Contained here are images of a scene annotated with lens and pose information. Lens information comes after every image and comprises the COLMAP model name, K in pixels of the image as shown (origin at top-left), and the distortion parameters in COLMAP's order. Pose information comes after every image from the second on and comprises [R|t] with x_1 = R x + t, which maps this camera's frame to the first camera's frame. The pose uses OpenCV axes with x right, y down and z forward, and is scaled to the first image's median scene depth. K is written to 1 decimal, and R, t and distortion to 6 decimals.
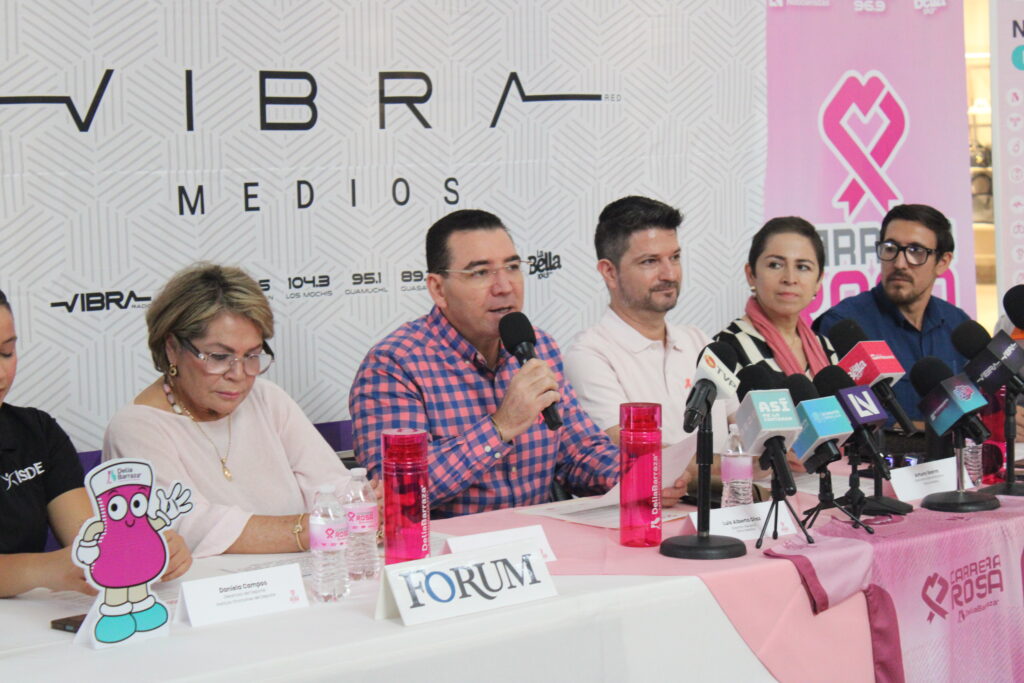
lens RADIAL K [[2421.7, 0, 517.6], [0, 2421.7, 361.5], [0, 0, 1]] dist [0.080267, 0.000000]
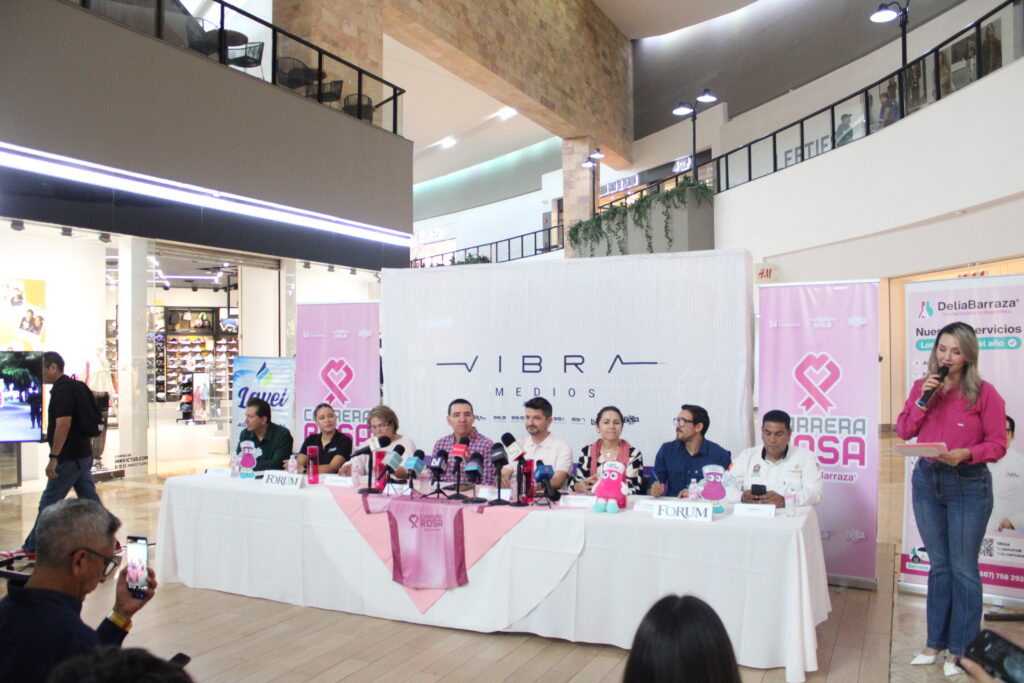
lens RADIAL K [[838.5, 0, 508.6], [0, 838.5, 348.1], [0, 0, 1]] dist [-0.150870, 0.110160]
pose [[0.383325, -0.003554, -0.923607, 0.957365], [-0.092484, 0.994819, -0.042211, -0.075624], [0.918972, 0.101600, 0.381010, 0.509181]]
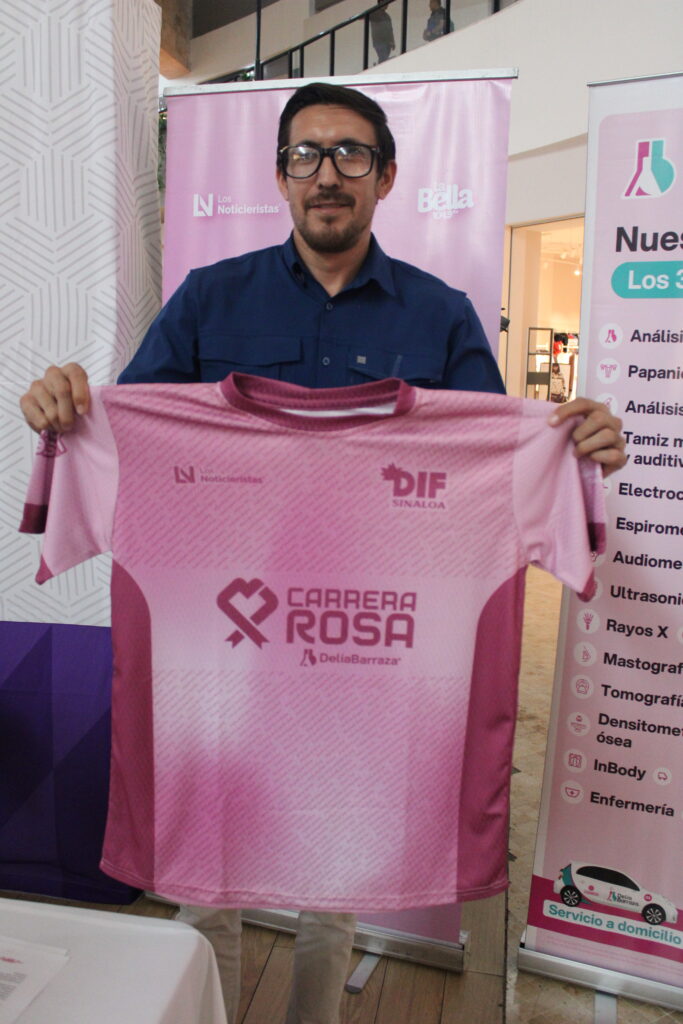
lens RADIAL K [[963.6, 0, 345.1], [0, 963.6, 497.5], [0, 0, 1]] dist [-0.091451, 0.000000]
pose [[0.622903, 0.153220, -0.767148, 0.491629], [-0.109988, 0.988044, 0.108032, -0.109409], [0.774529, 0.017083, 0.632308, 0.999826]]
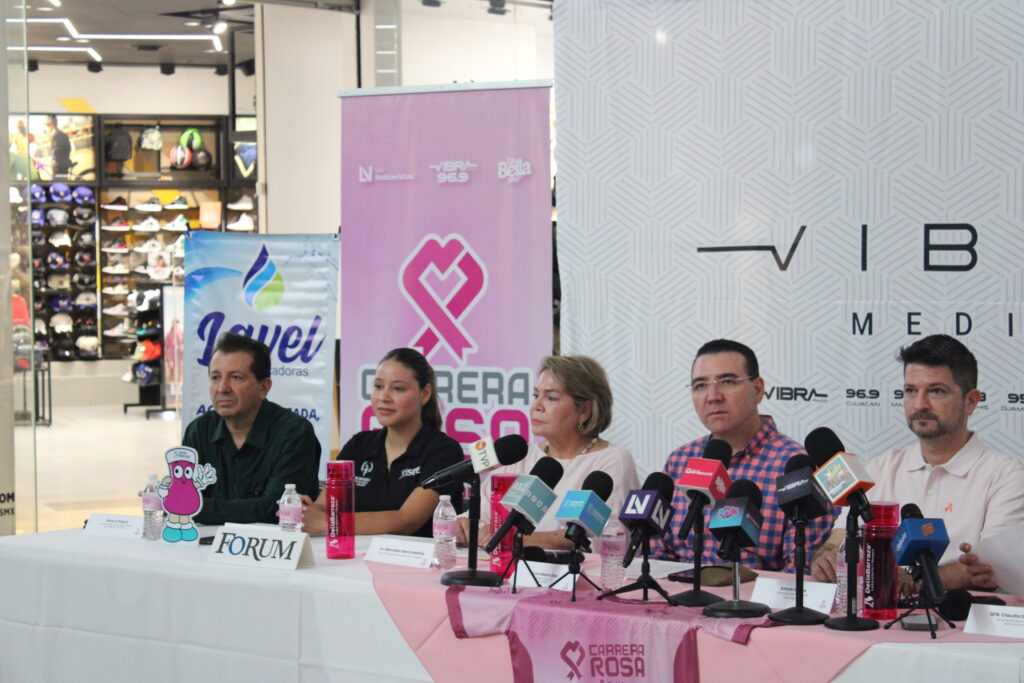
lens RADIAL K [[2264.3, 0, 509.0], [0, 2264.3, 322.0], [0, 0, 1]] dist [0.047416, 0.000000]
pose [[0.157671, 0.037322, -0.986786, 0.984491], [-0.094666, 0.995254, 0.022517, -0.073017], [0.982944, 0.089865, 0.160456, 0.586783]]
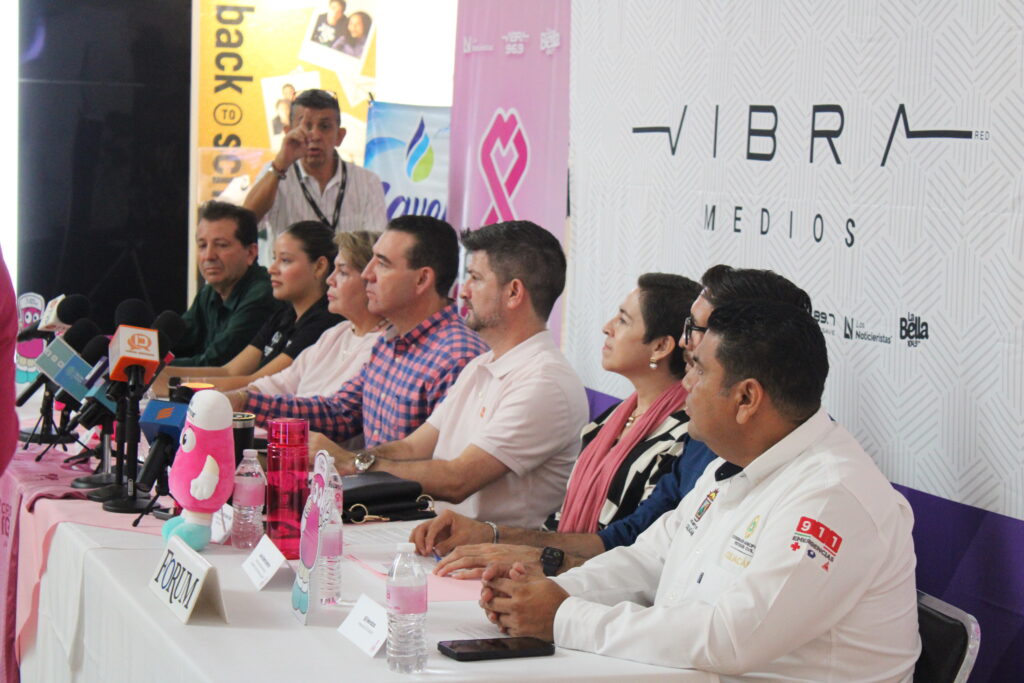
lens RADIAL K [[2311.5, 0, 502.1], [0, 2311.5, 398.2], [0, 0, 1]] dist [0.037560, 0.000000]
pose [[-0.398894, 0.101716, -0.911338, 0.874365], [-0.119617, 0.979566, 0.161687, -0.141183], [0.909162, 0.173508, -0.378575, 1.274974]]
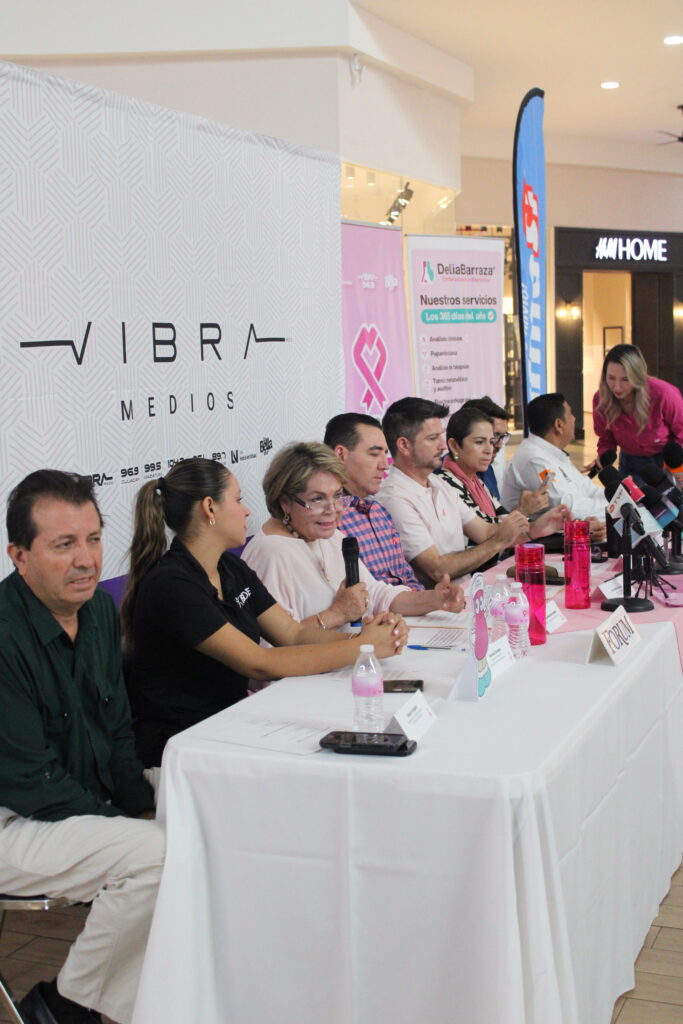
lens RADIAL K [[1452.0, 0, 352.1], [0, 1452.0, 515.8], [0, 0, 1]] dist [-0.037337, 0.000000]
pose [[0.899340, -0.062034, 0.432828, -0.377333], [0.059599, 0.998038, 0.019204, -0.010539], [-0.433170, 0.008526, 0.901272, 0.138162]]
